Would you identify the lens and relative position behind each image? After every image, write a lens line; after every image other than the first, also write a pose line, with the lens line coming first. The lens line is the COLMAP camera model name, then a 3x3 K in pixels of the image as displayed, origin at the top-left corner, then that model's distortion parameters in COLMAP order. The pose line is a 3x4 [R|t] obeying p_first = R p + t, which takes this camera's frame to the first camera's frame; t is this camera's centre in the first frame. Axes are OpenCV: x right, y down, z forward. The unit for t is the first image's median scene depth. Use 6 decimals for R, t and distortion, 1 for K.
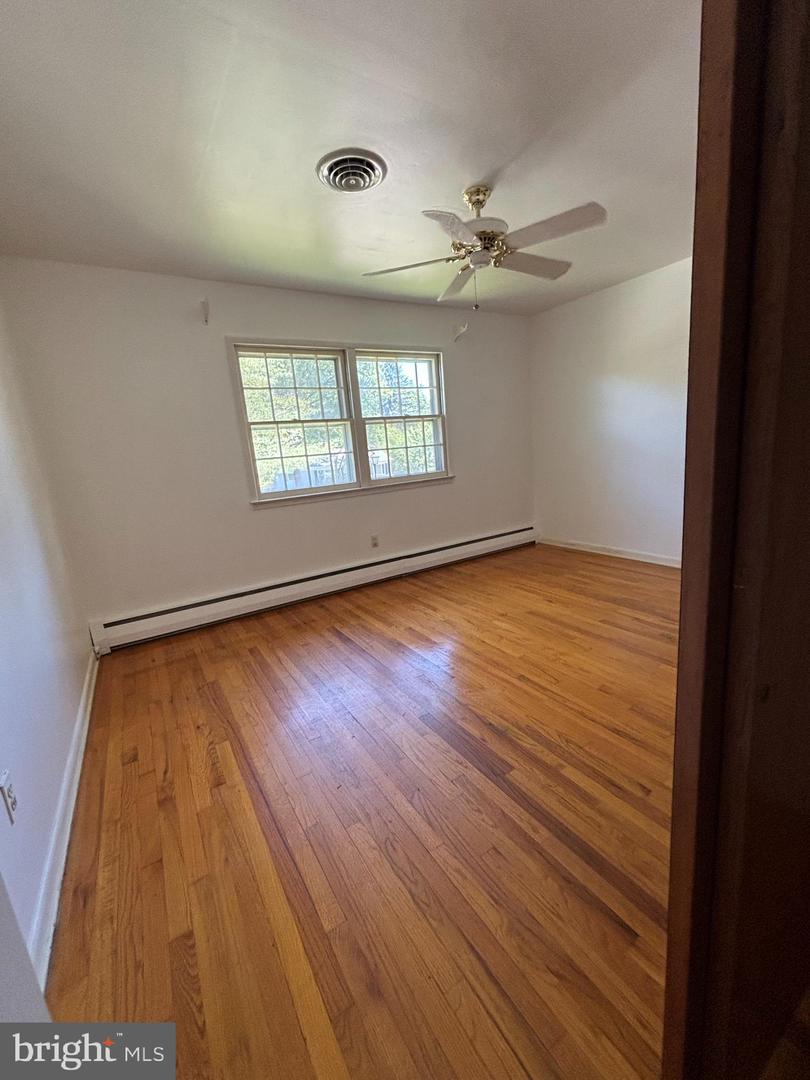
lens RADIAL K [[435.2, 0, 390.1], [0, 435.2, 545.2], [0, 0, 1]] dist [0.001714, 0.000111]
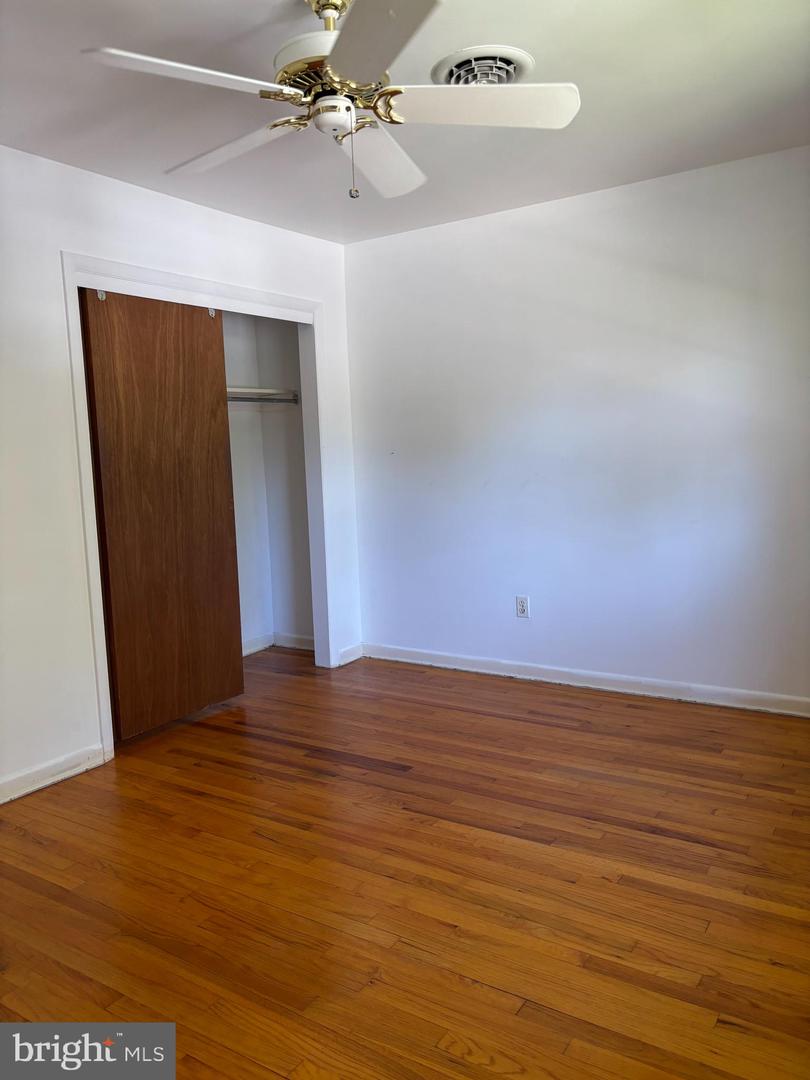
lens RADIAL K [[814.2, 0, 405.0], [0, 814.2, 540.0], [0, 0, 1]] dist [0.000429, -0.002645]
pose [[-0.883567, 0.171434, -0.435799, 0.685030], [0.017700, 0.942146, 0.334734, -0.559444], [0.467971, 0.288046, -0.835484, 2.139855]]
